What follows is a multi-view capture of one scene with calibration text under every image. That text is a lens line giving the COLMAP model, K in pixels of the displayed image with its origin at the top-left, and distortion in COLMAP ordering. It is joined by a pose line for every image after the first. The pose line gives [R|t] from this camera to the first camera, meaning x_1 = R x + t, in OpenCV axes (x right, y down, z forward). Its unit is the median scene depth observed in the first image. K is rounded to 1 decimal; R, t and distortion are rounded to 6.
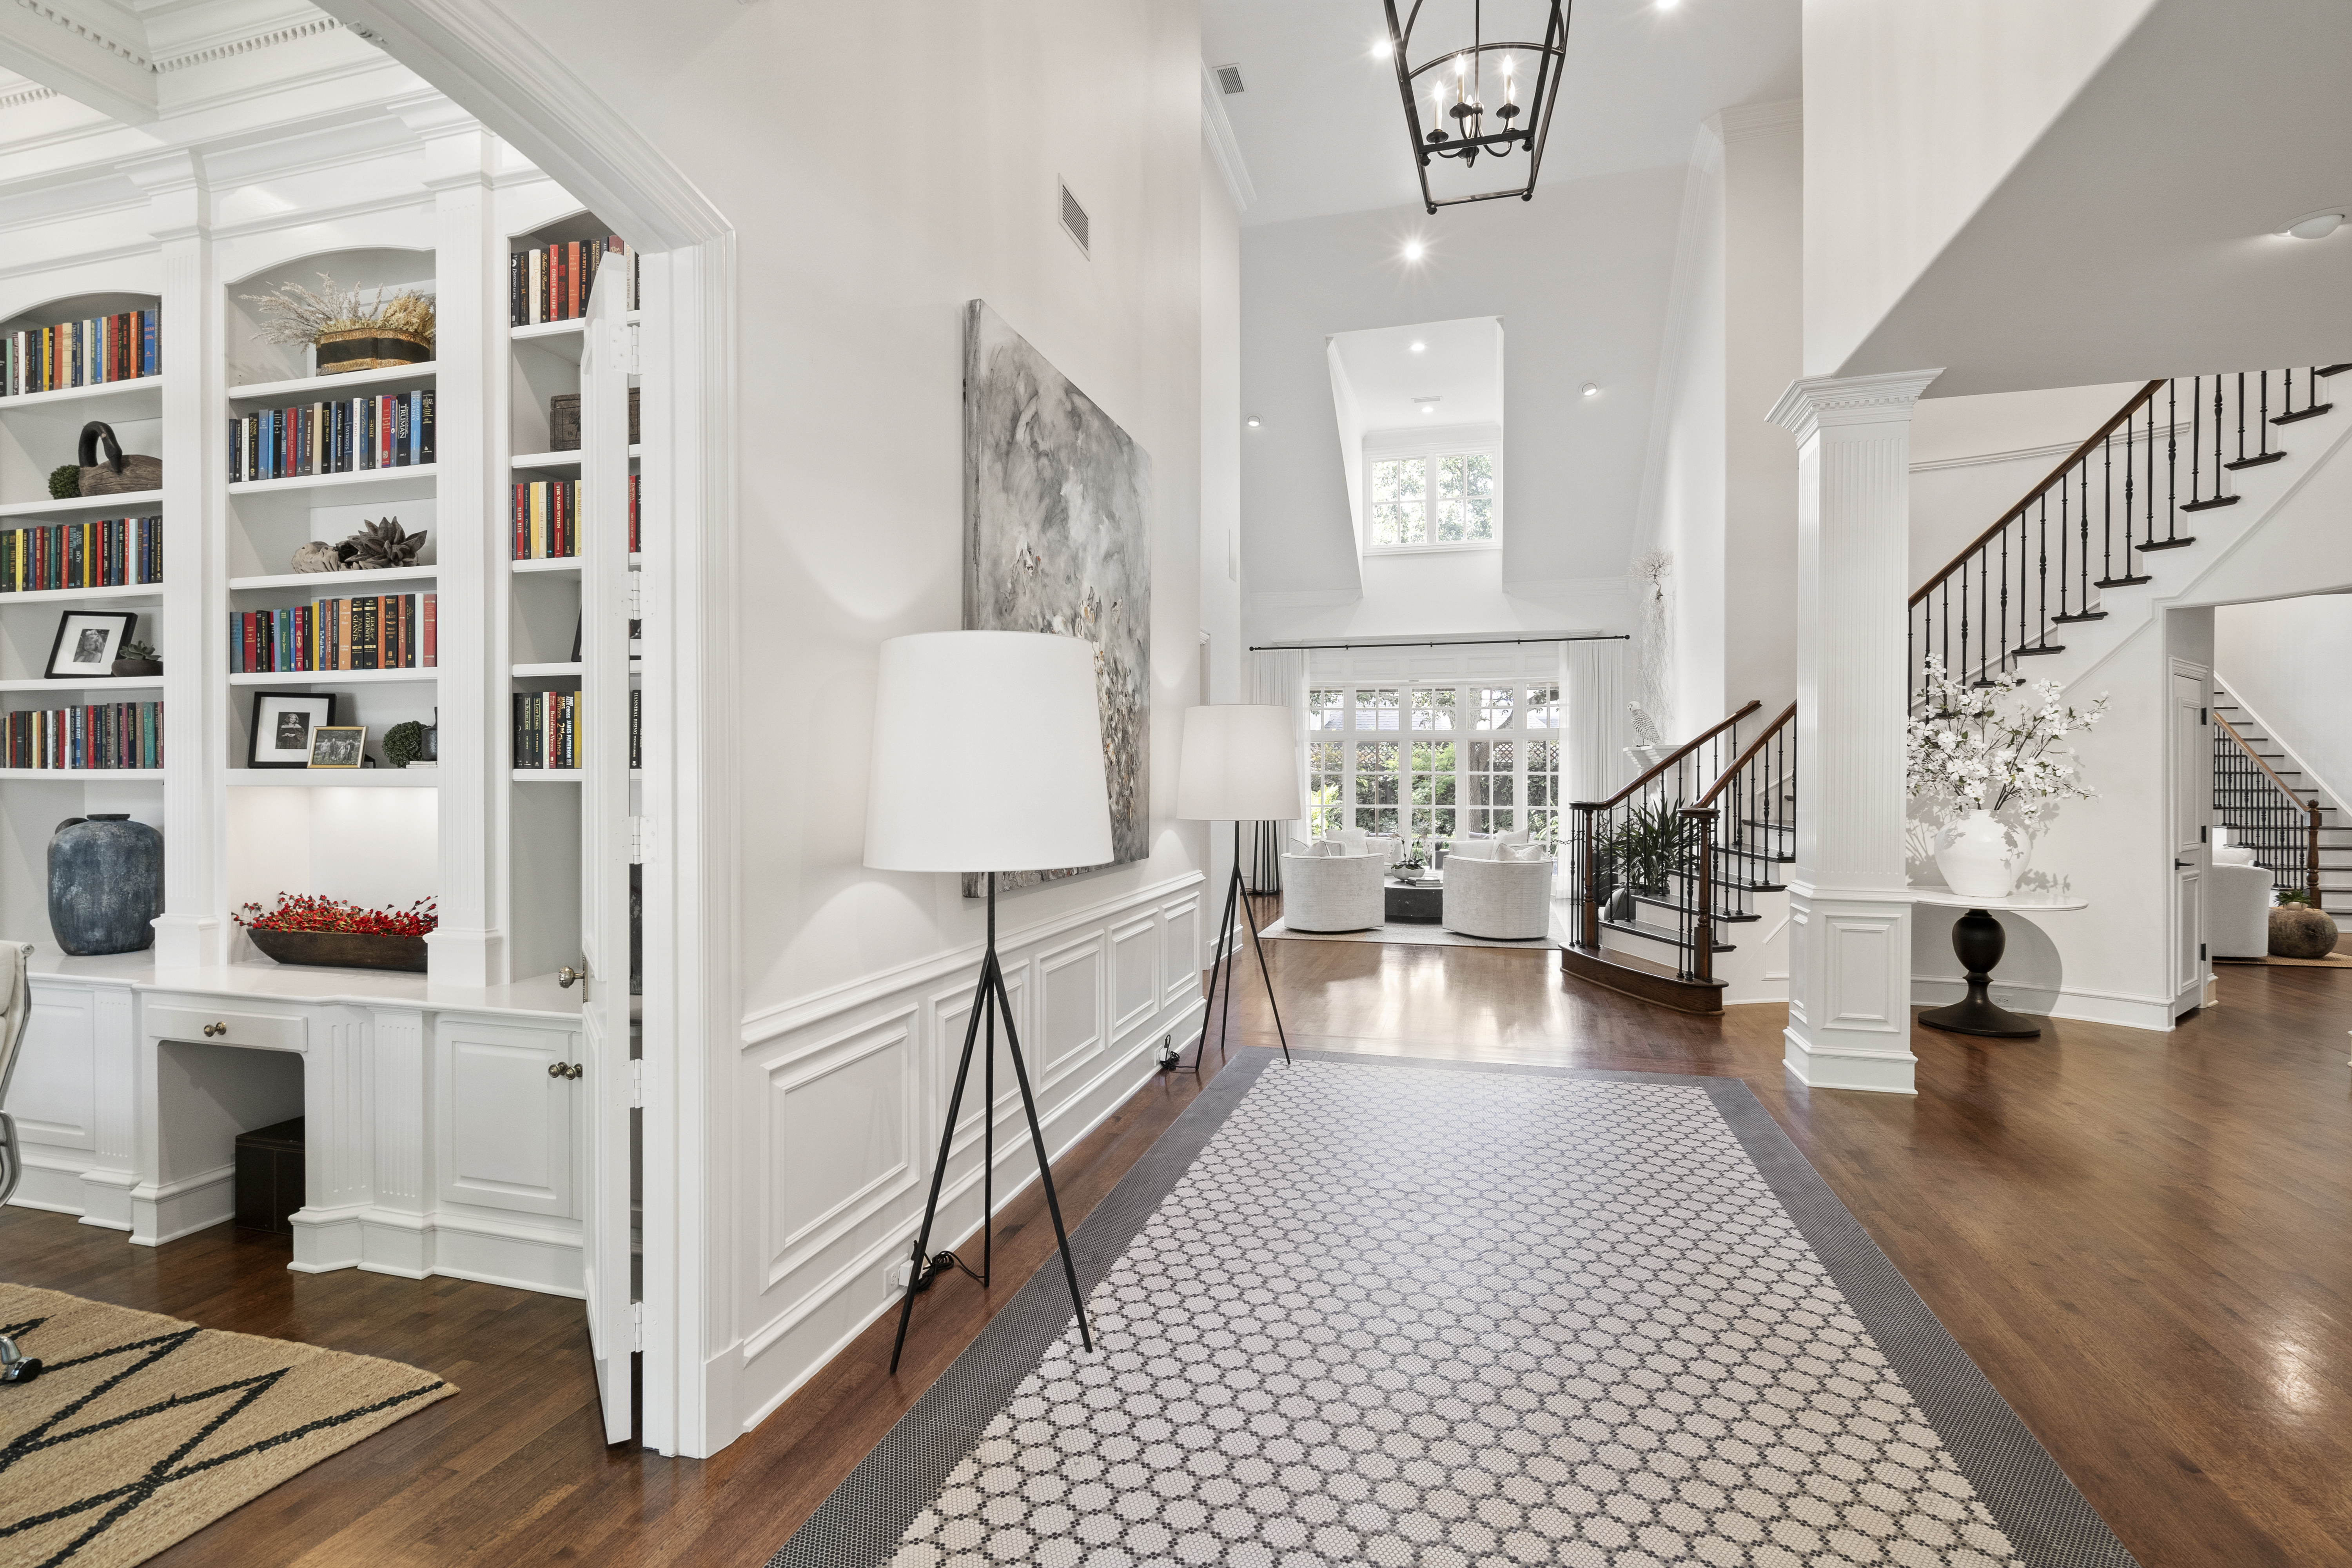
lens RADIAL K [[1108.9, 0, 1181.0], [0, 1108.9, 787.1], [0, 0, 1]] dist [-0.001416, 0.000844]
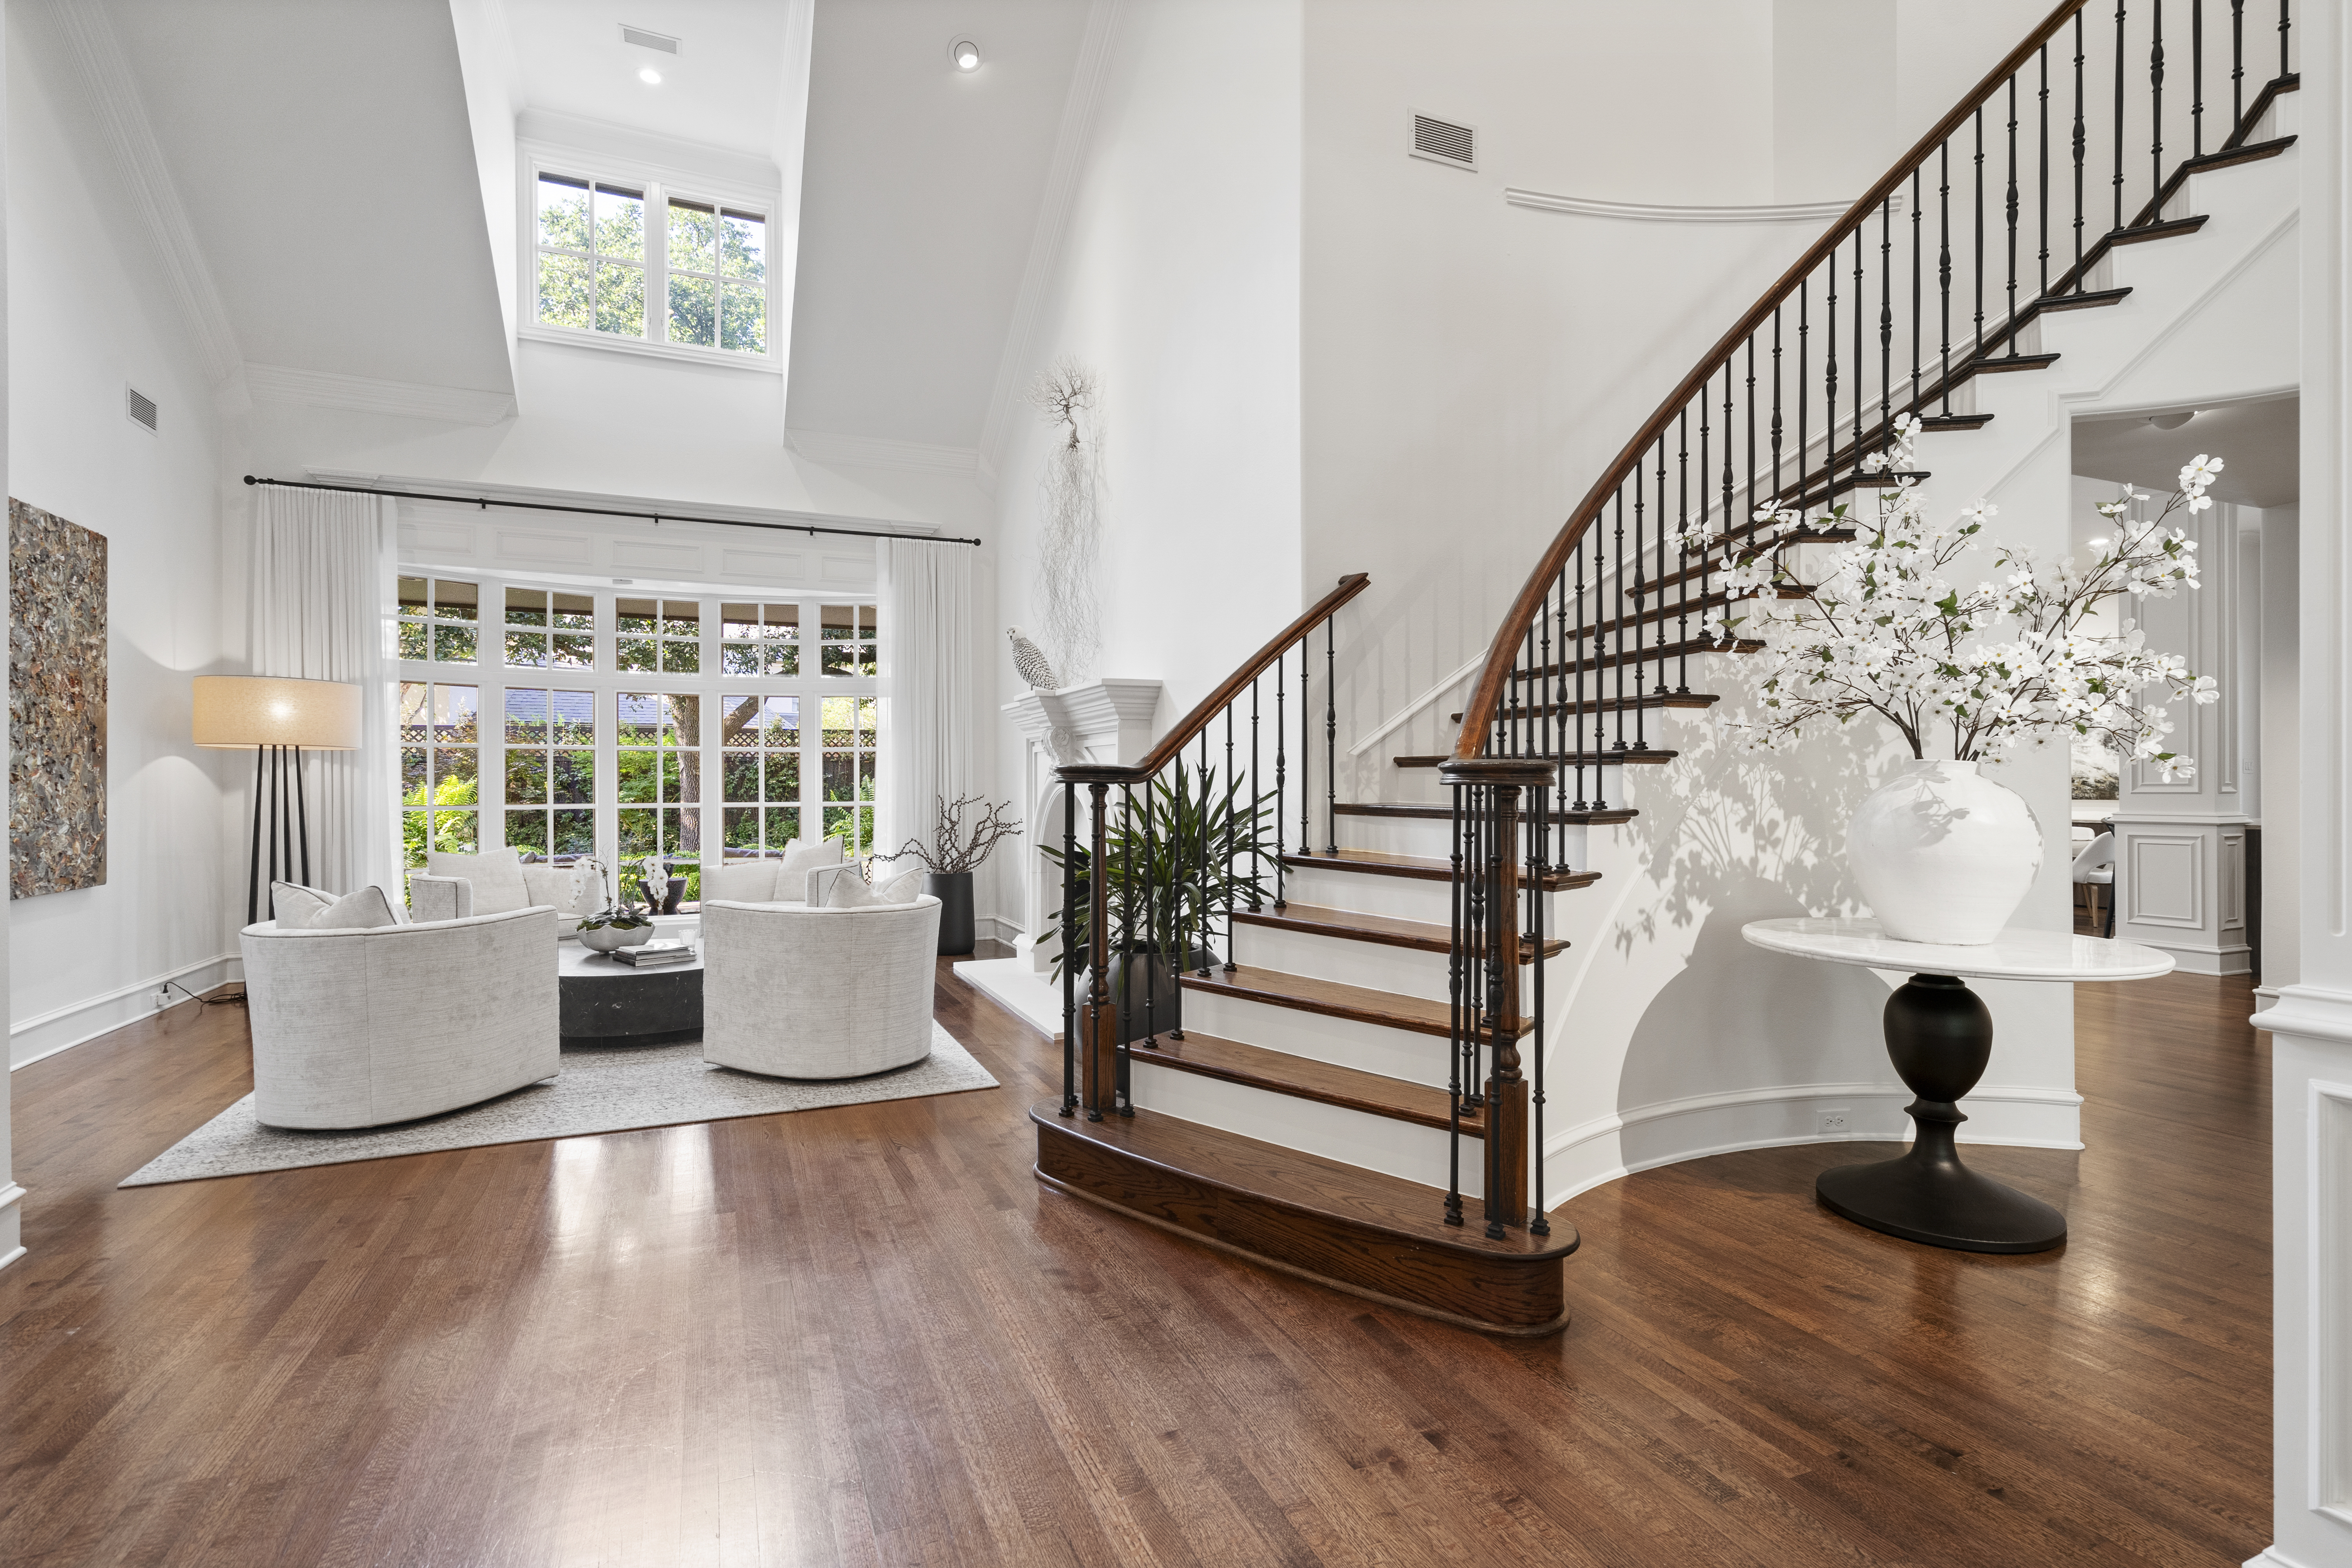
lens RADIAL K [[1108.9, 0, 1181.0], [0, 1108.9, 787.1], [0, 0, 1]] dist [-0.001416, 0.000844]
pose [[0.776188, -0.002623, 0.630497, 0.101921], [0.009510, 0.999926, -0.007548, 0.020127], [-0.630430, 0.011855, 0.776155, 0.524557]]
